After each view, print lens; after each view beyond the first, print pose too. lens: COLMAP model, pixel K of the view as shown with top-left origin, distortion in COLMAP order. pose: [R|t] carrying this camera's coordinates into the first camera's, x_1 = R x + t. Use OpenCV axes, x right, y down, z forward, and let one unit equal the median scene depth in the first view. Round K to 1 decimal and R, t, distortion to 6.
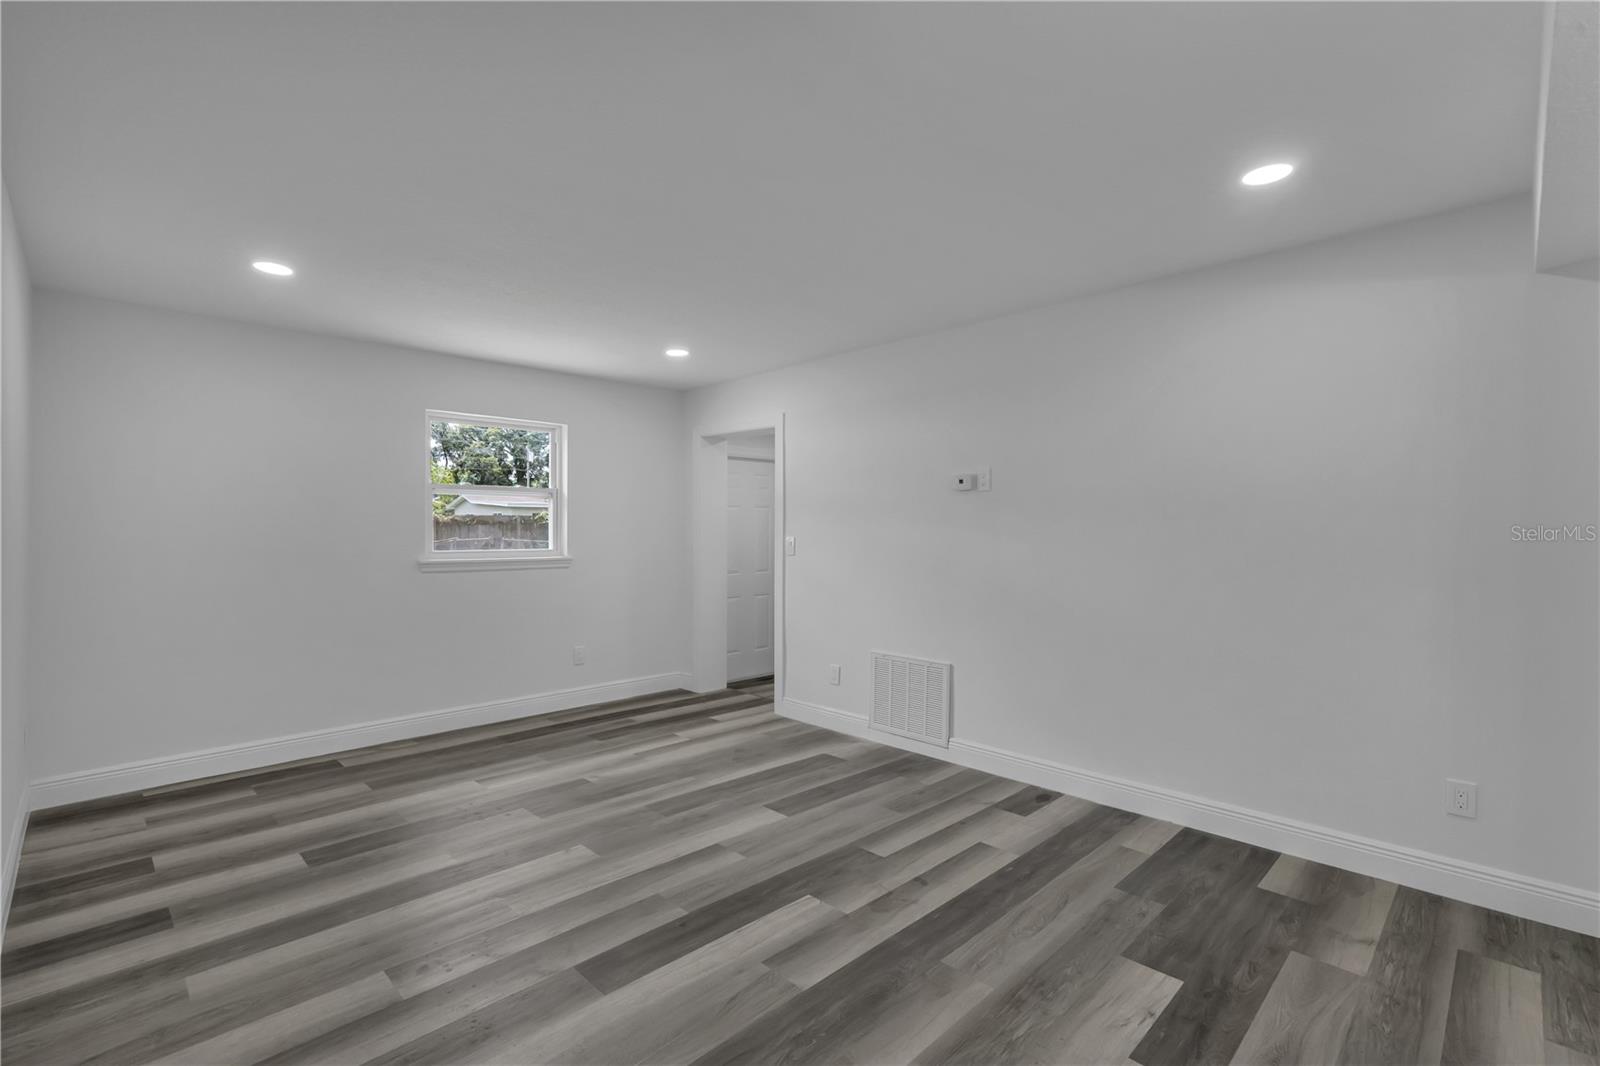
lens RADIAL K [[729.8, 0, 795.0], [0, 729.8, 527.7], [0, 0, 1]] dist [0.020462, -0.000523]
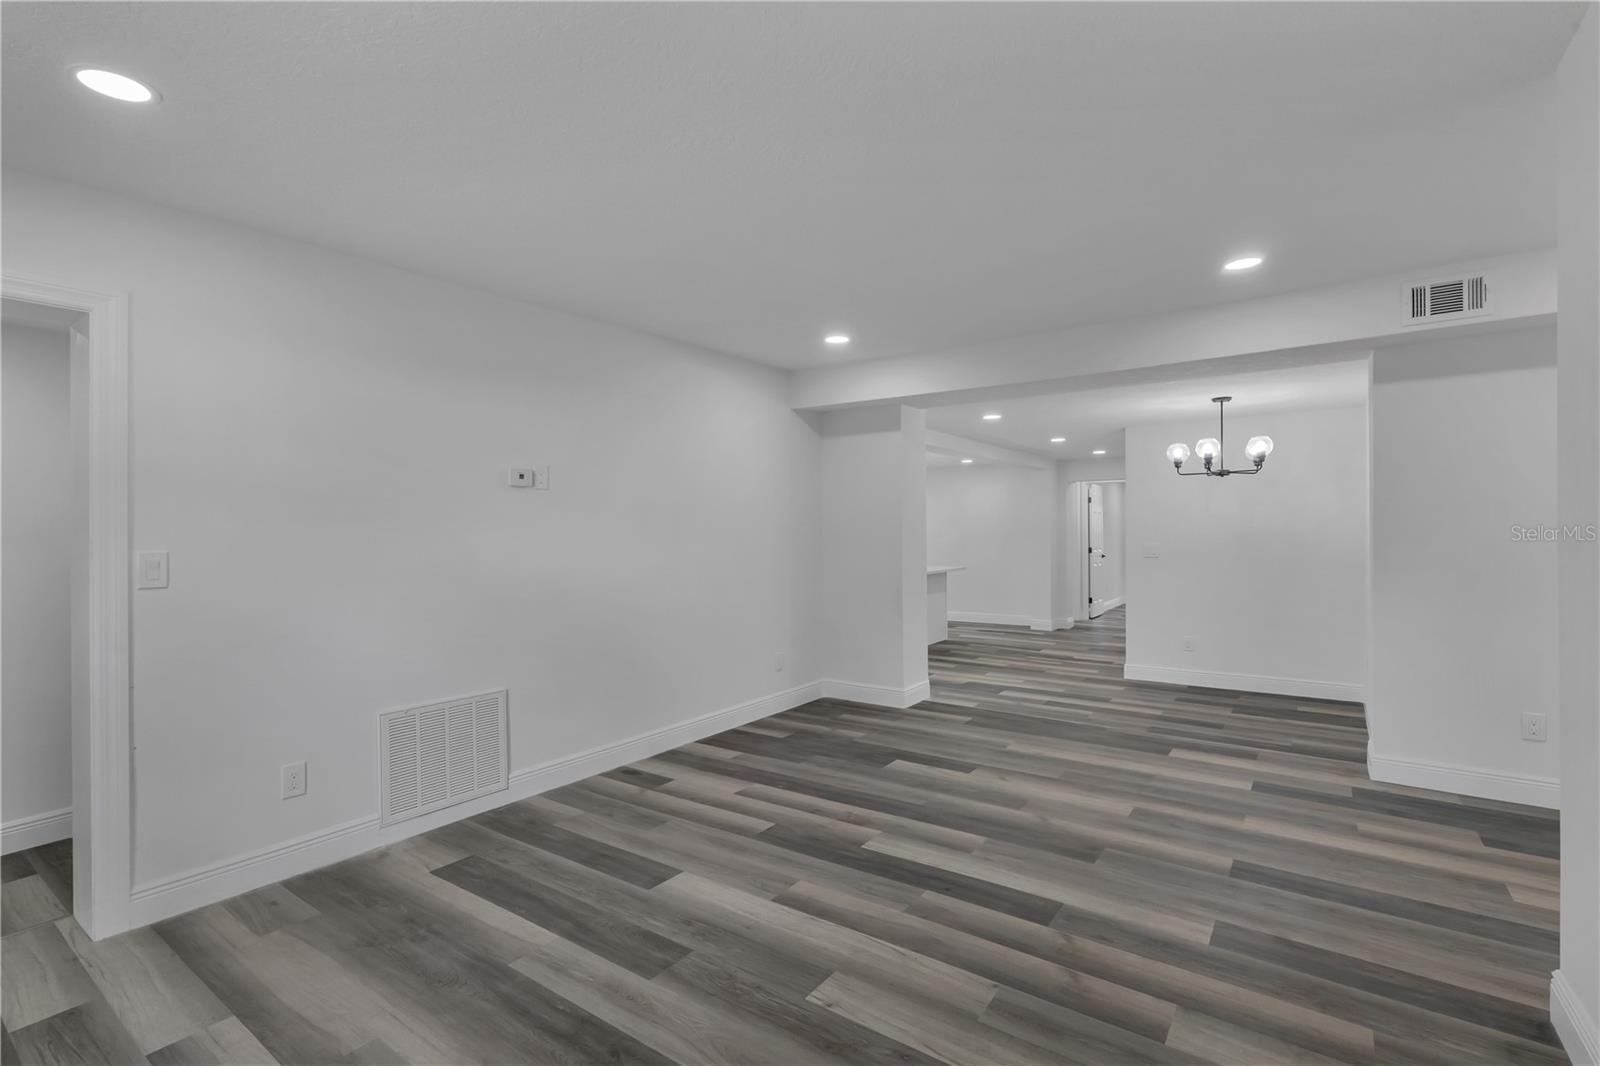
lens RADIAL K [[729.8, 0, 799.0], [0, 729.8, 535.4], [0, 0, 1]] dist [0.020462, -0.000523]
pose [[-0.168275, -0.003567, 0.985734, -0.860940], [0.002722, 0.999988, 0.004084, 0.006108], [-0.985736, 0.003371, -0.168264, 1.012104]]
